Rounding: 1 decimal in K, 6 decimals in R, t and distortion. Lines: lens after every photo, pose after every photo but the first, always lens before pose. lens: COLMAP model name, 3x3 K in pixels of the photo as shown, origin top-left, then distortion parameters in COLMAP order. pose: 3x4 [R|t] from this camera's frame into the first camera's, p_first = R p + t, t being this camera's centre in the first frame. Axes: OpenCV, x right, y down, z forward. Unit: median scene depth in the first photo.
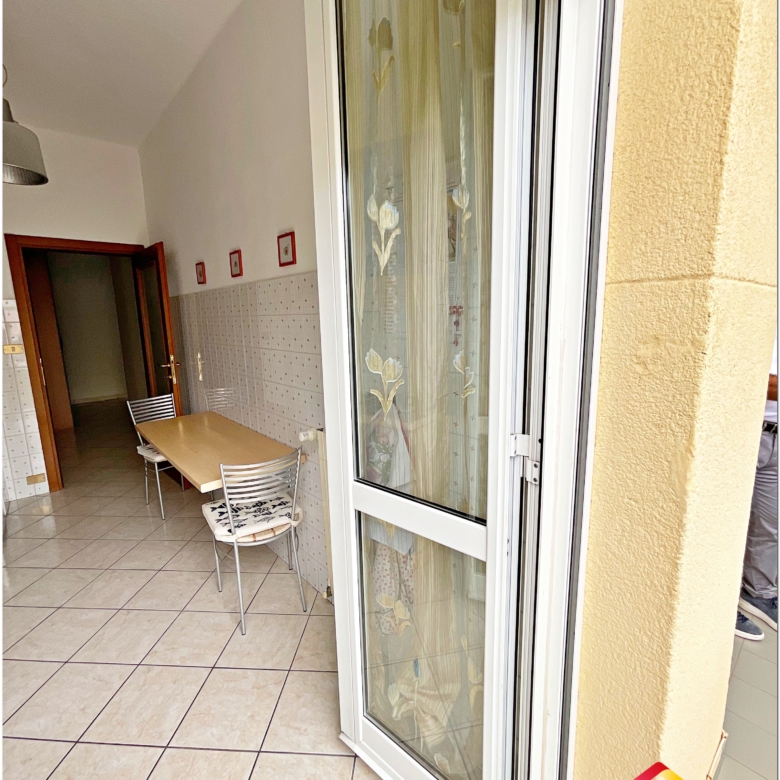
lens RADIAL K [[423.1, 0, 389.3], [0, 423.1, 388.9], [0, 0, 1]] dist [-0.016446, 0.009148]
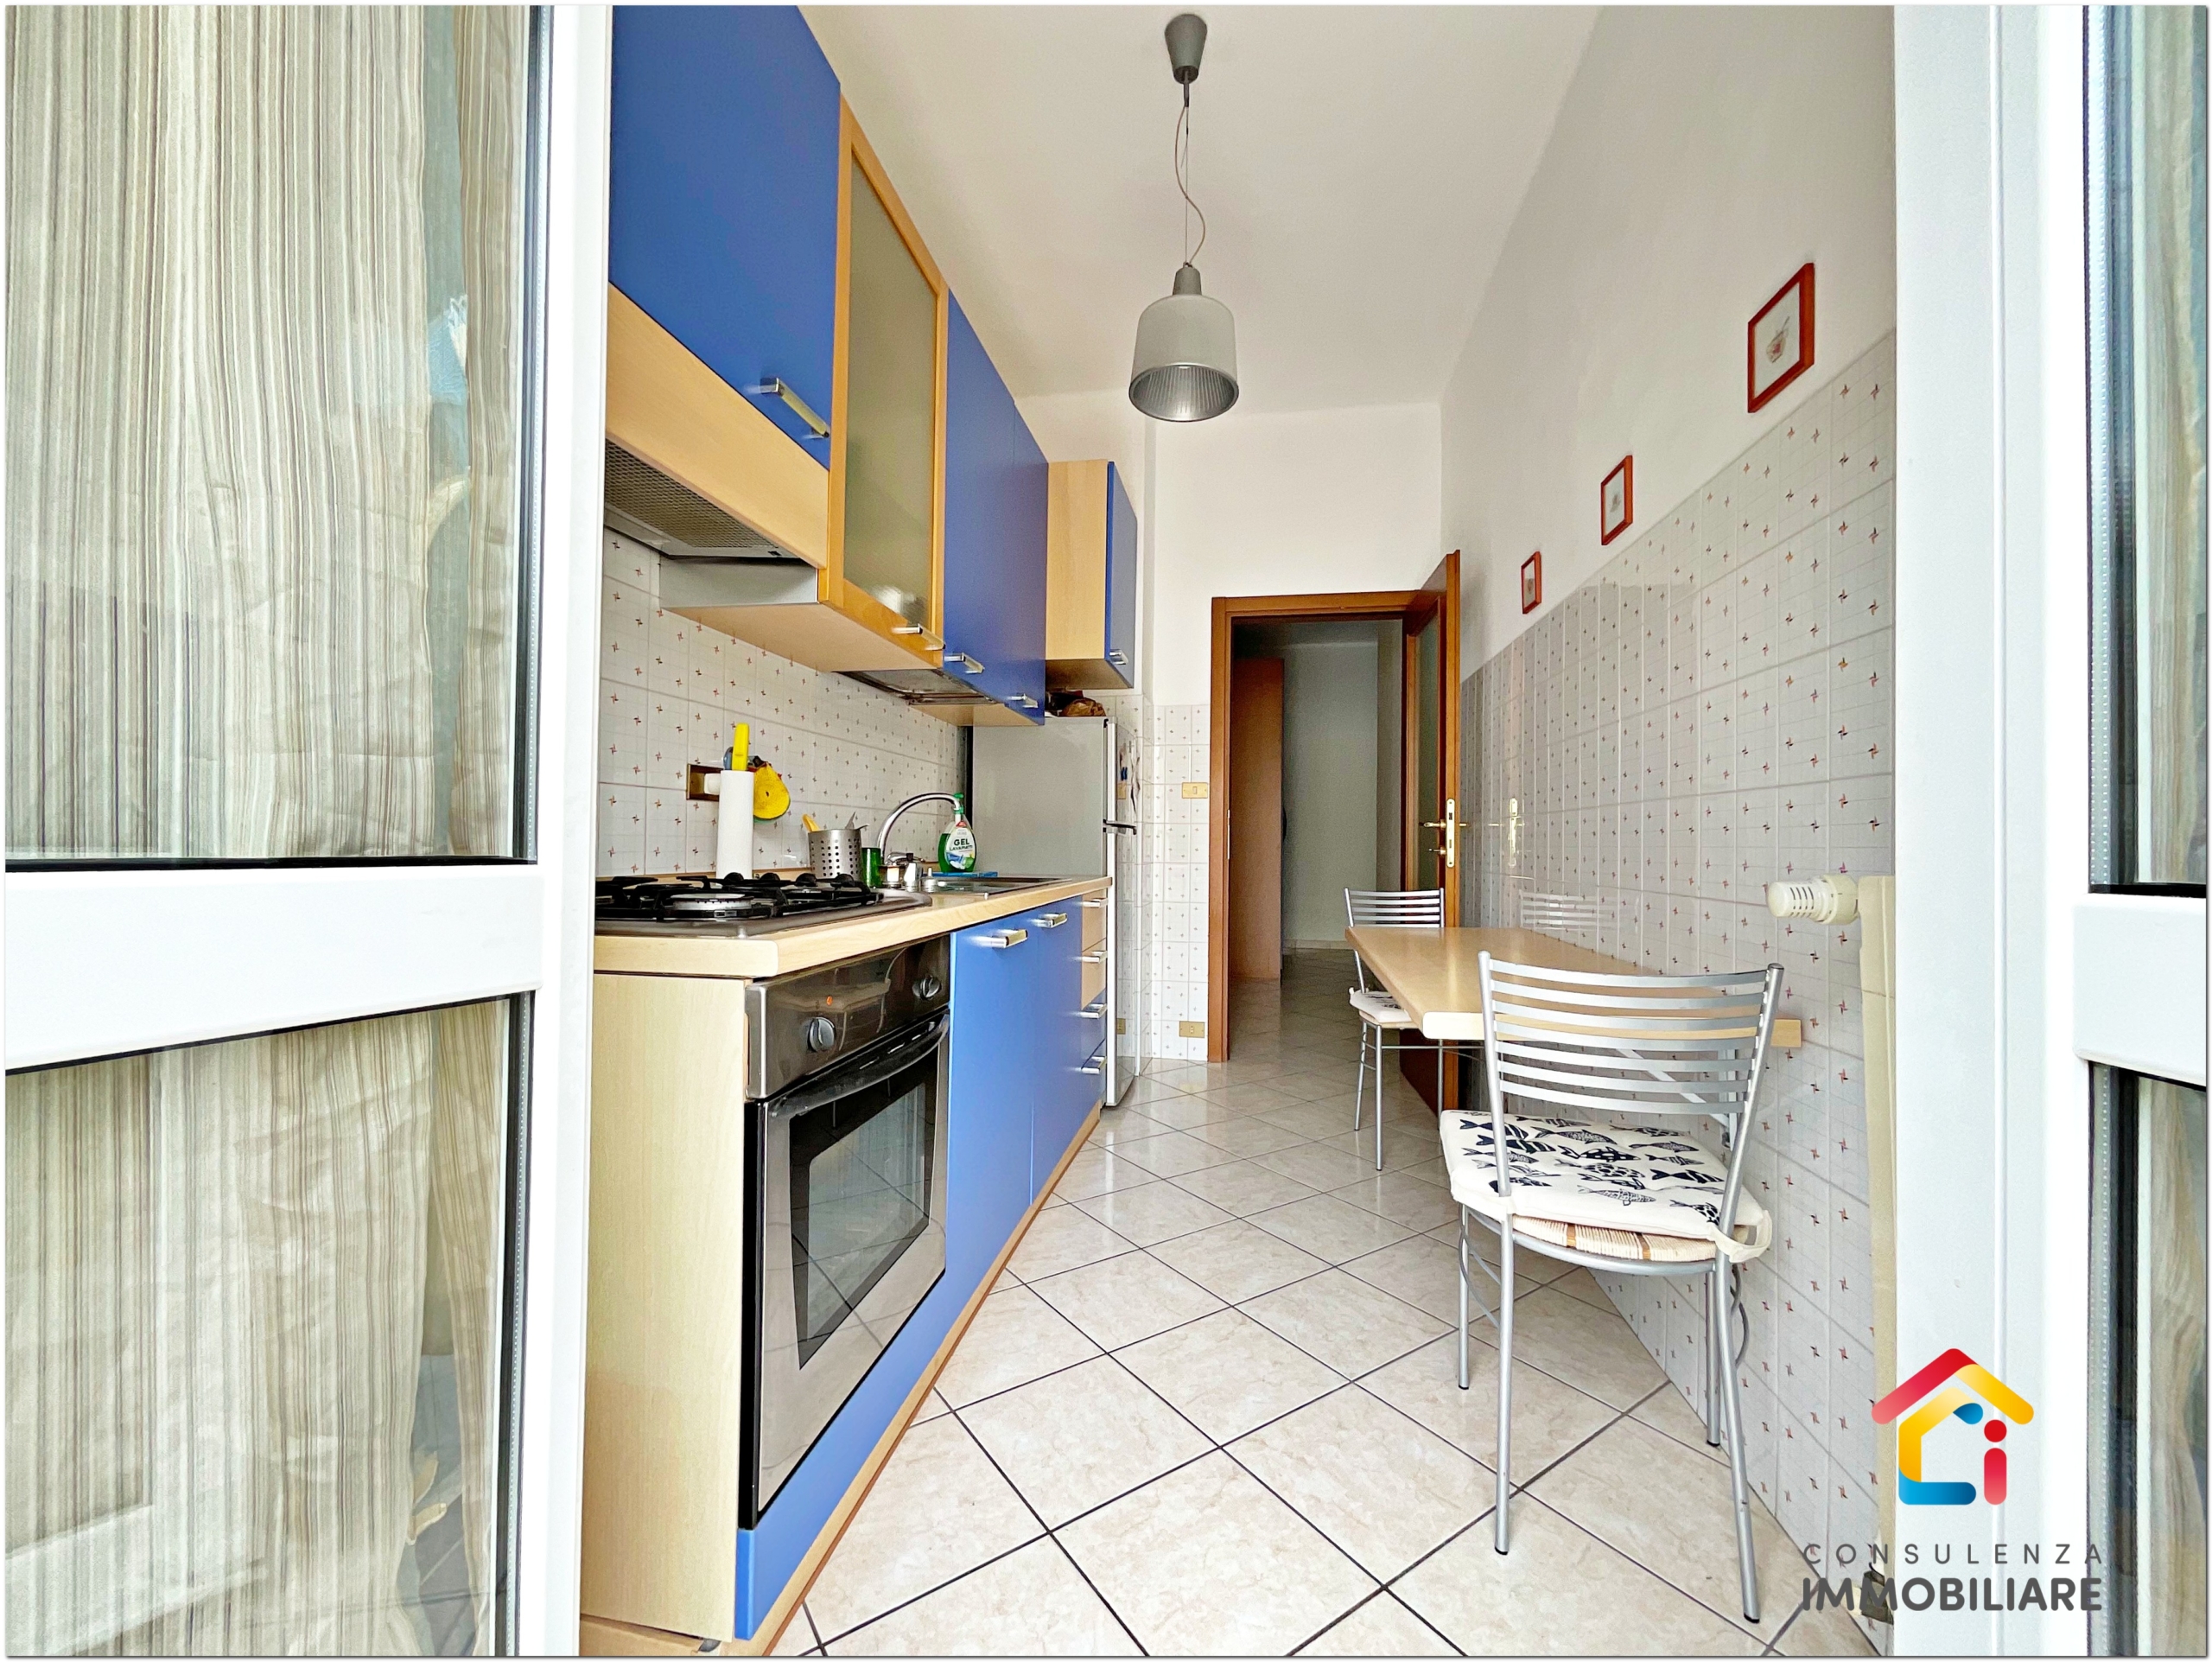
lens RADIAL K [[889.3, 0, 1102.6], [0, 889.3, 833.1], [0, 0, 1]] dist [-0.001597, 0.000156]
pose [[0.622388, 0.021923, -0.782402, -0.029051], [-0.163879, 0.981102, -0.102872, 0.174237], [0.765361, 0.192245, 0.614218, 0.263387]]
